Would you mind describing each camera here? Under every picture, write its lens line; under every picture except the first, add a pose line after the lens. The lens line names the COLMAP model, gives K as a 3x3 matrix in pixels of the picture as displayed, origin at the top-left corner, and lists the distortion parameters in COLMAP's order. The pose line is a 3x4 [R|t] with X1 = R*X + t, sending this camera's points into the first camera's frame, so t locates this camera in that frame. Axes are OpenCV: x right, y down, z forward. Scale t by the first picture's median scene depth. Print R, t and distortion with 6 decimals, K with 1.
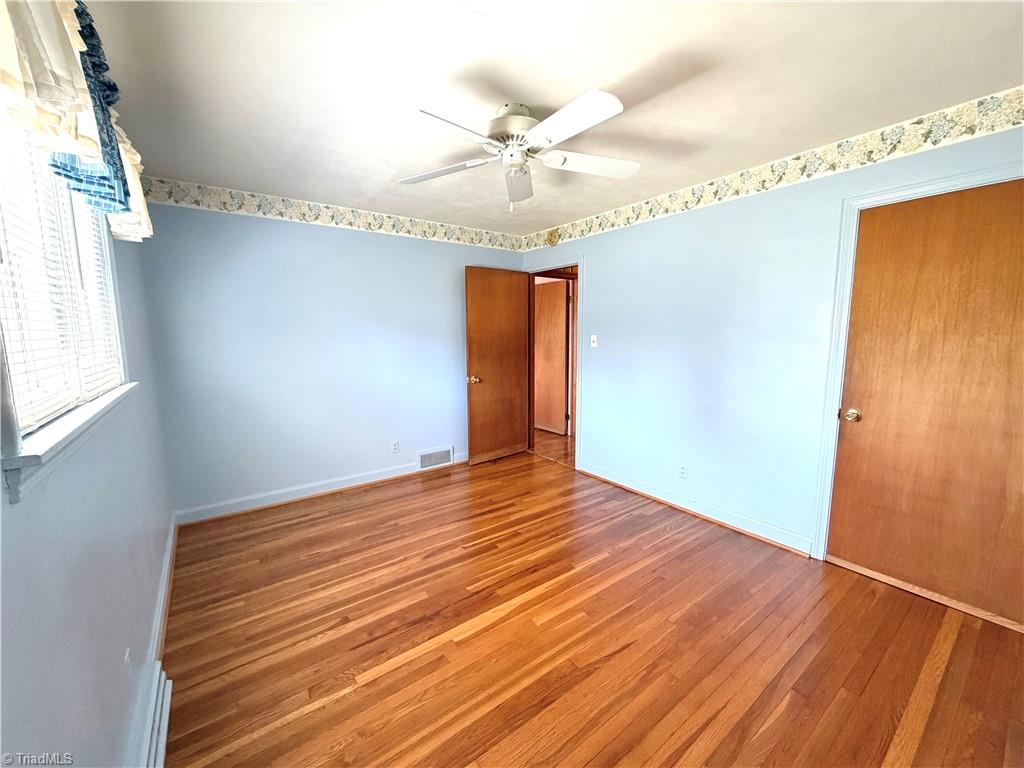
lens RADIAL K [[408.5, 0, 511.8], [0, 408.5, 382.7], [0, 0, 1]] dist [0.001768, -0.000127]
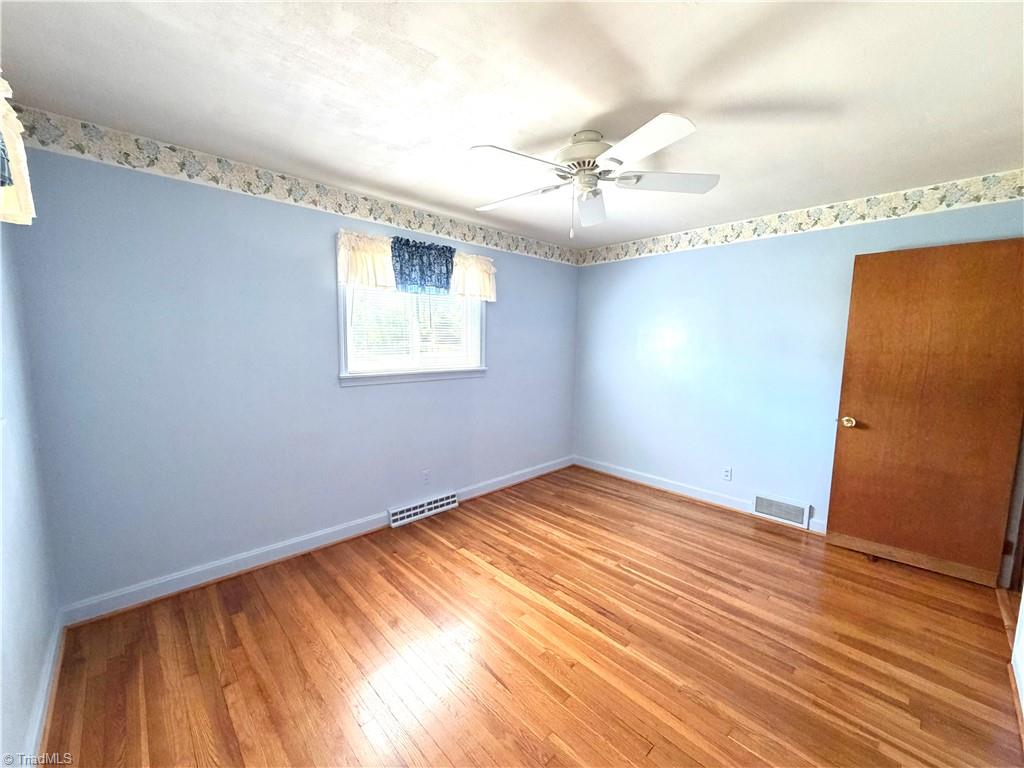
lens RADIAL K [[408.5, 0, 511.1], [0, 408.5, 384.0], [0, 0, 1]] dist [0.001768, -0.000127]
pose [[0.125689, 0.113619, -0.985542, 0.696162], [-0.138170, 0.985743, 0.096021, -0.080741], [0.982401, 0.124104, 0.139596, 0.491278]]
